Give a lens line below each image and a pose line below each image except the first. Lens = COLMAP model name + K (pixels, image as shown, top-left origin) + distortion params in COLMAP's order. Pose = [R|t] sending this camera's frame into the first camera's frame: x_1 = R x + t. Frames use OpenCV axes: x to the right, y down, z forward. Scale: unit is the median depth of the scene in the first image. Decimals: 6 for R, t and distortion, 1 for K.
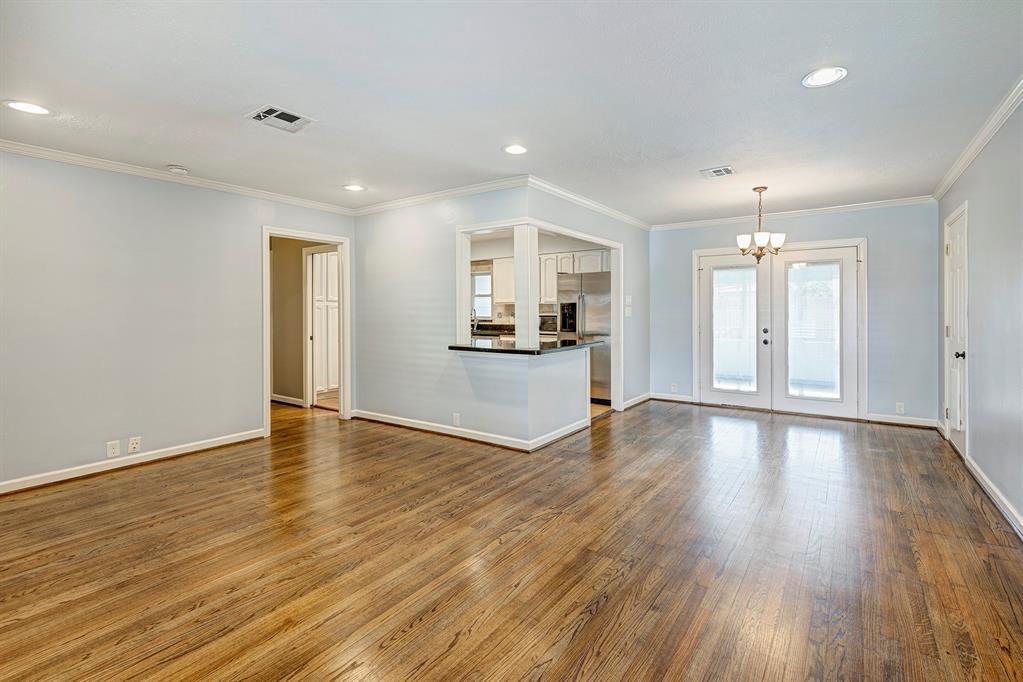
lens RADIAL K [[530.4, 0, 513.5], [0, 530.4, 312.6], [0, 0, 1]] dist [-0.000908, -0.000433]
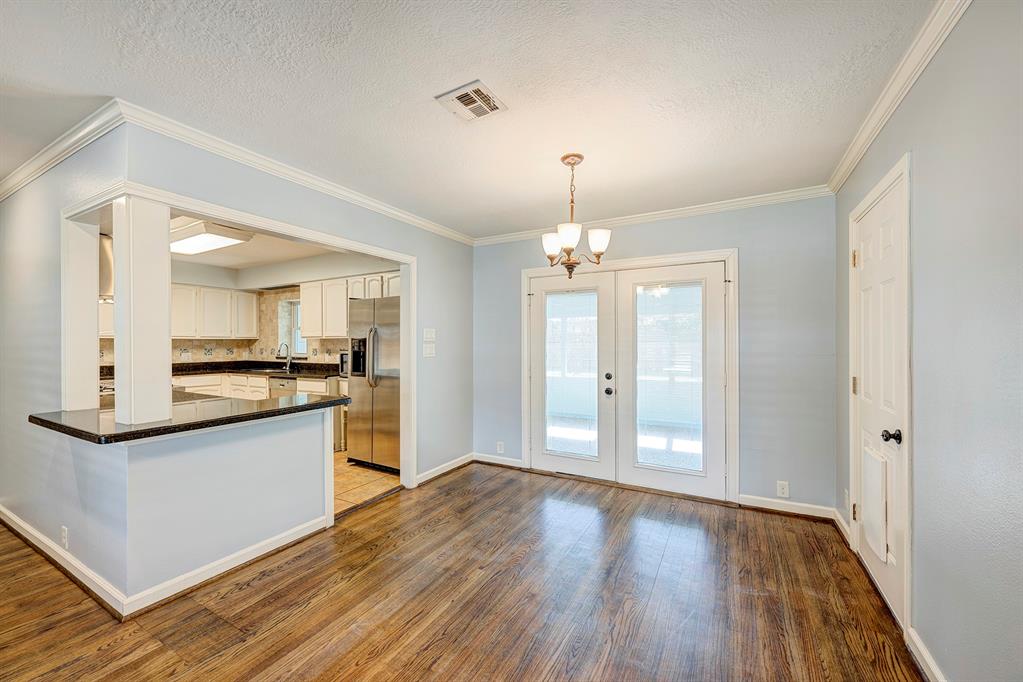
lens RADIAL K [[406.9, 0, 511.5], [0, 406.9, 341.0], [0, 0, 1]] dist [-0.011218, -0.000005]
pose [[0.998003, 0.000899, 0.063160, 0.303137], [-0.000762, 0.999997, -0.002190, -0.013771], [-0.063162, 0.002138, 0.998001, 0.438487]]
